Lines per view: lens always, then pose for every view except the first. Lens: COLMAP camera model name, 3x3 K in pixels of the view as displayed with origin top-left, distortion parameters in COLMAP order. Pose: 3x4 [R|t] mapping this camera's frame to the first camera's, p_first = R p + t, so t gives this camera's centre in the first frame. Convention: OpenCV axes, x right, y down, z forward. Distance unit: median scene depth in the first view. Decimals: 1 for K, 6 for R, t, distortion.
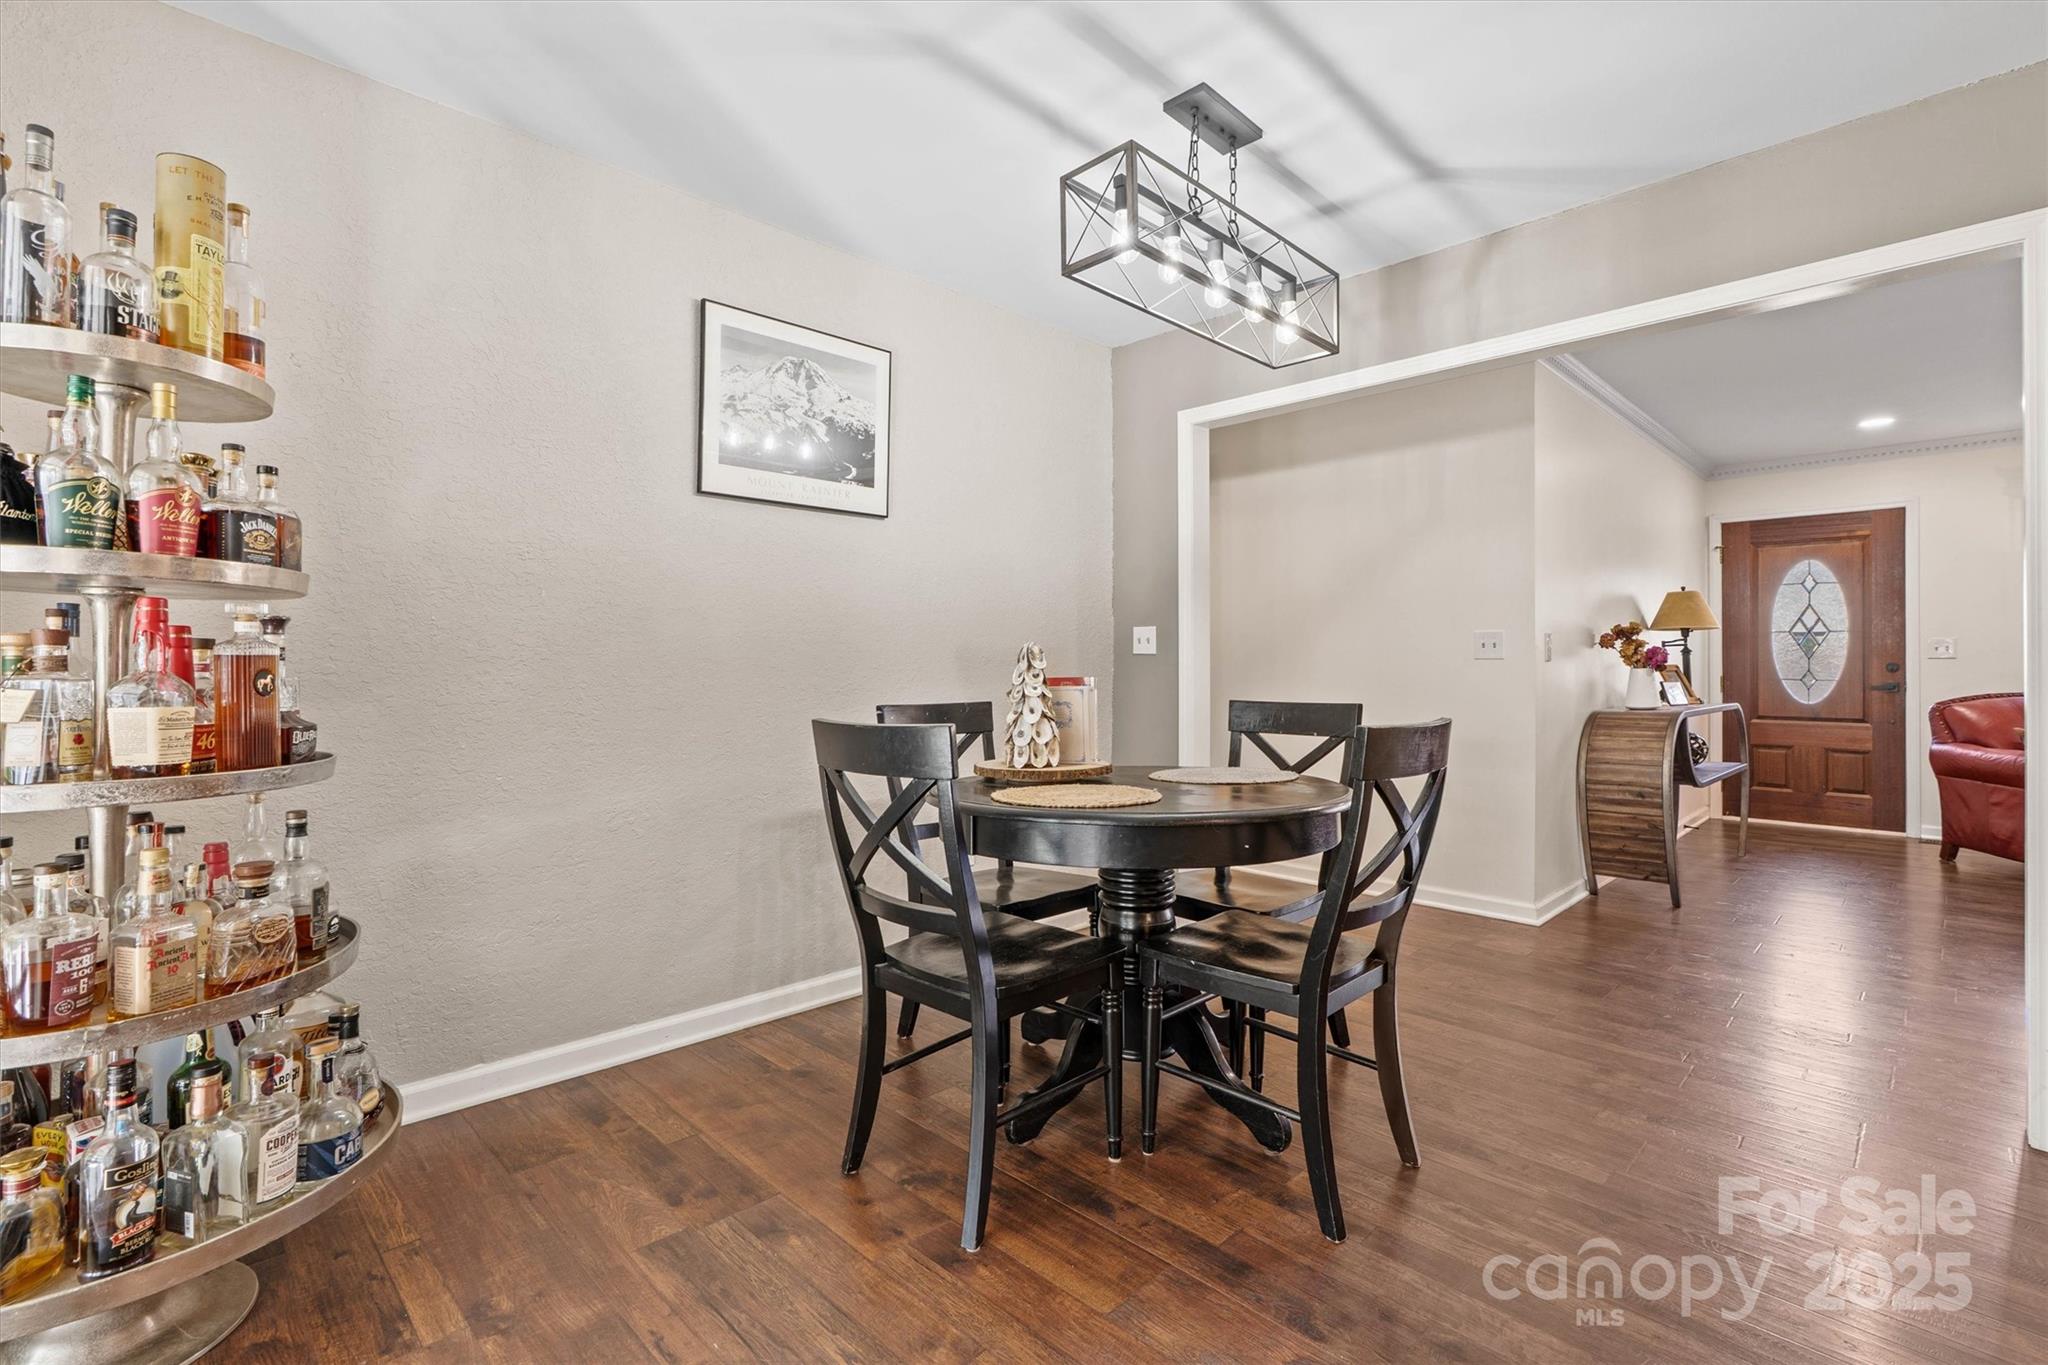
lens RADIAL K [[934.8, 0, 1018.3], [0, 934.8, 683.2], [0, 0, 1]] dist [-0.004320, 0.001761]
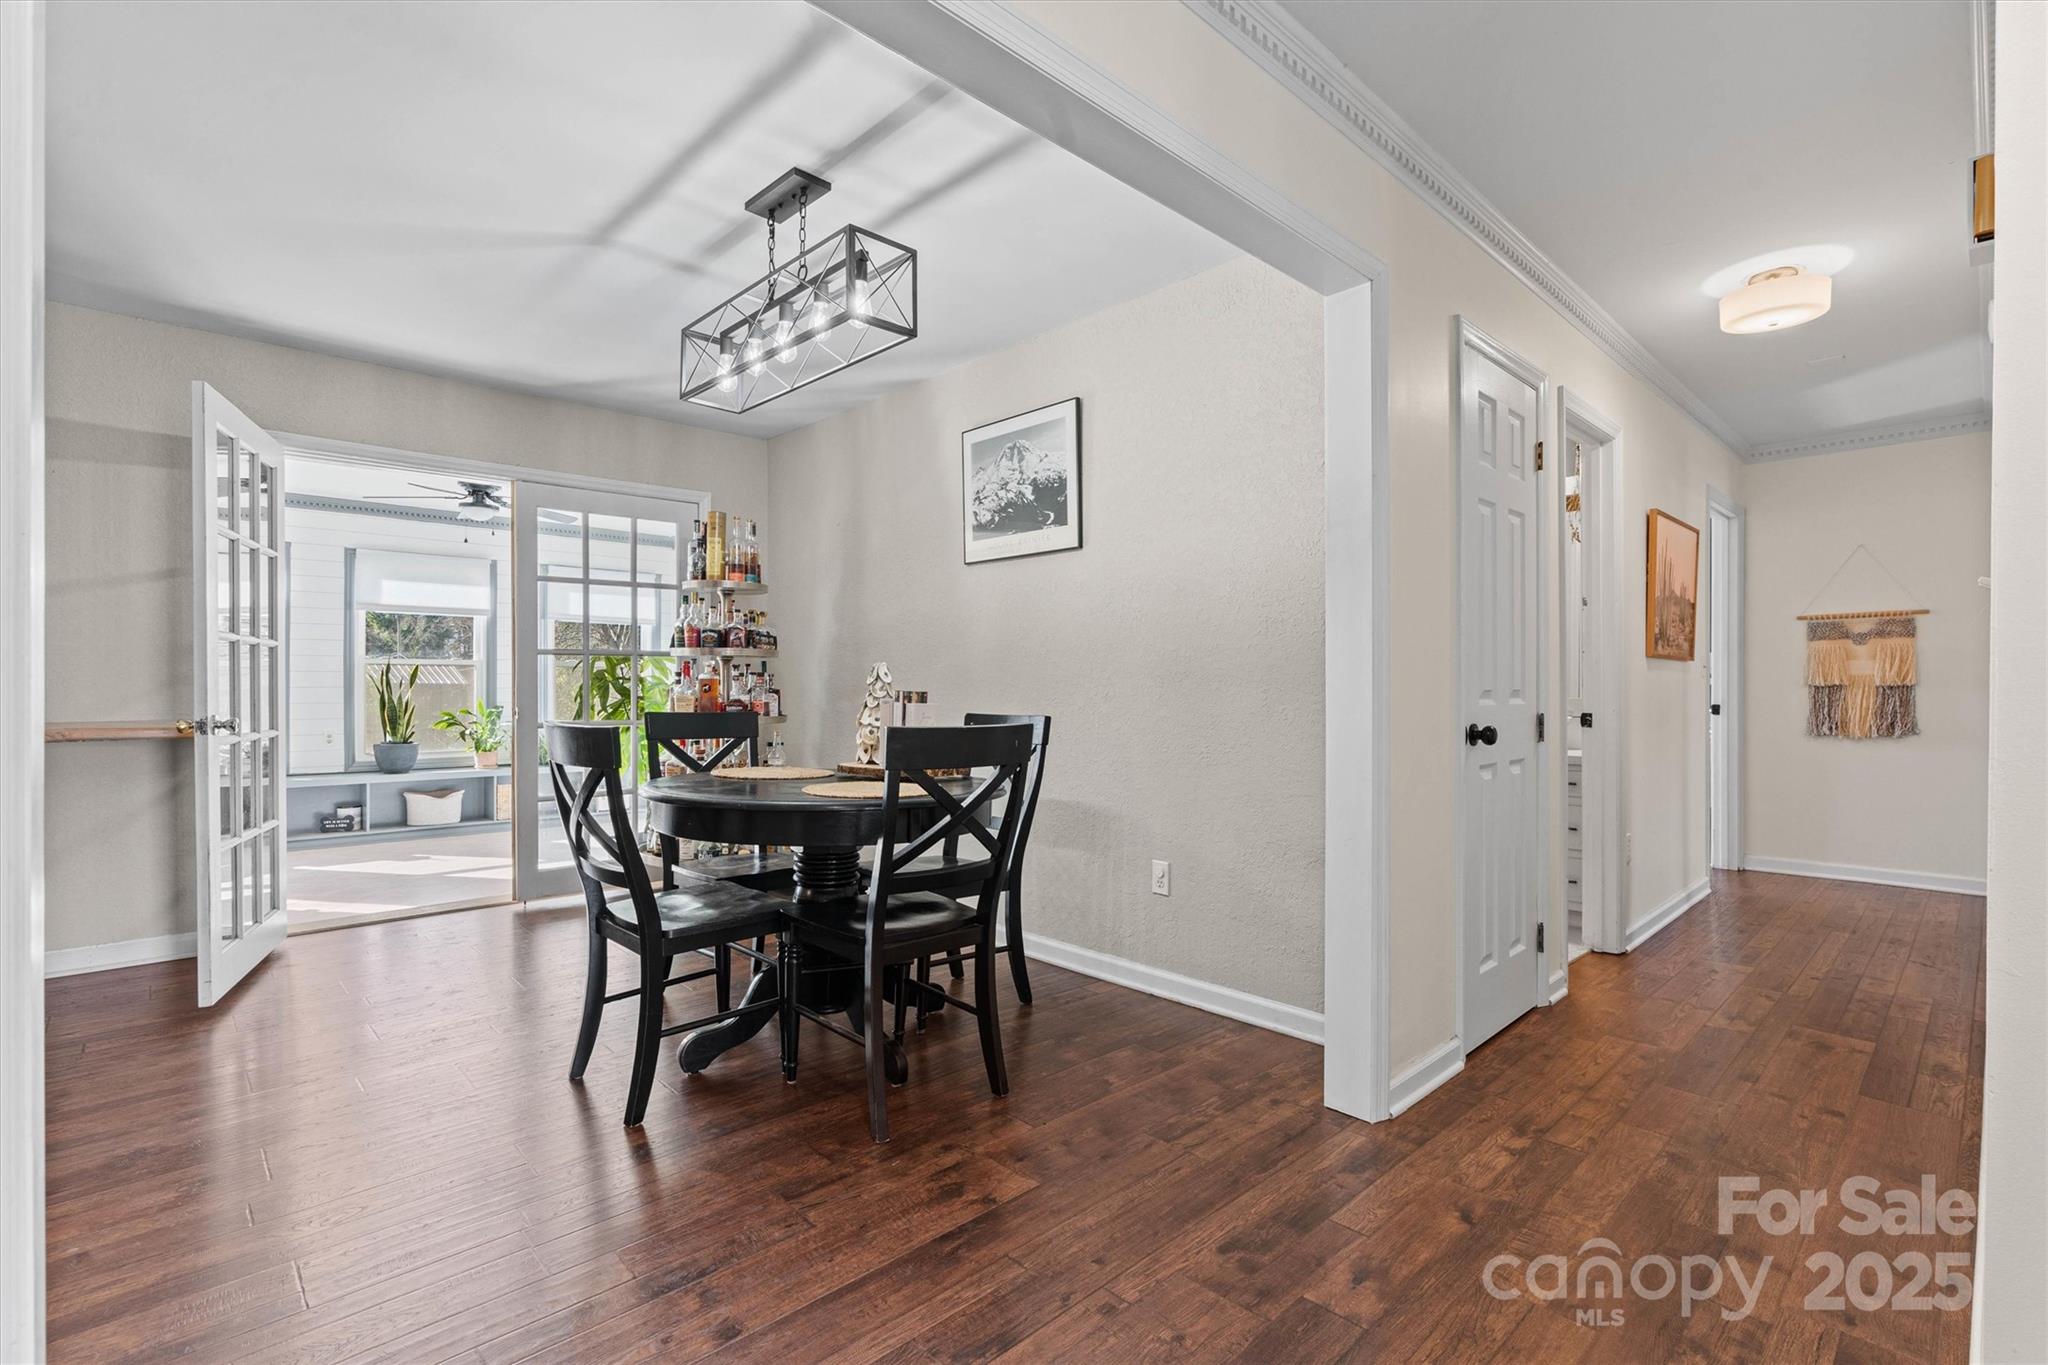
lens RADIAL K [[934.8, 0, 1020.9], [0, 934.8, 681.3], [0, 0, 1]] dist [-0.004320, 0.001761]
pose [[-0.019197, 0.004016, -0.999808, 1.224181], [-0.014121, 0.999891, 0.004288, -0.028350], [0.999716, 0.014200, -0.019139, 1.208161]]
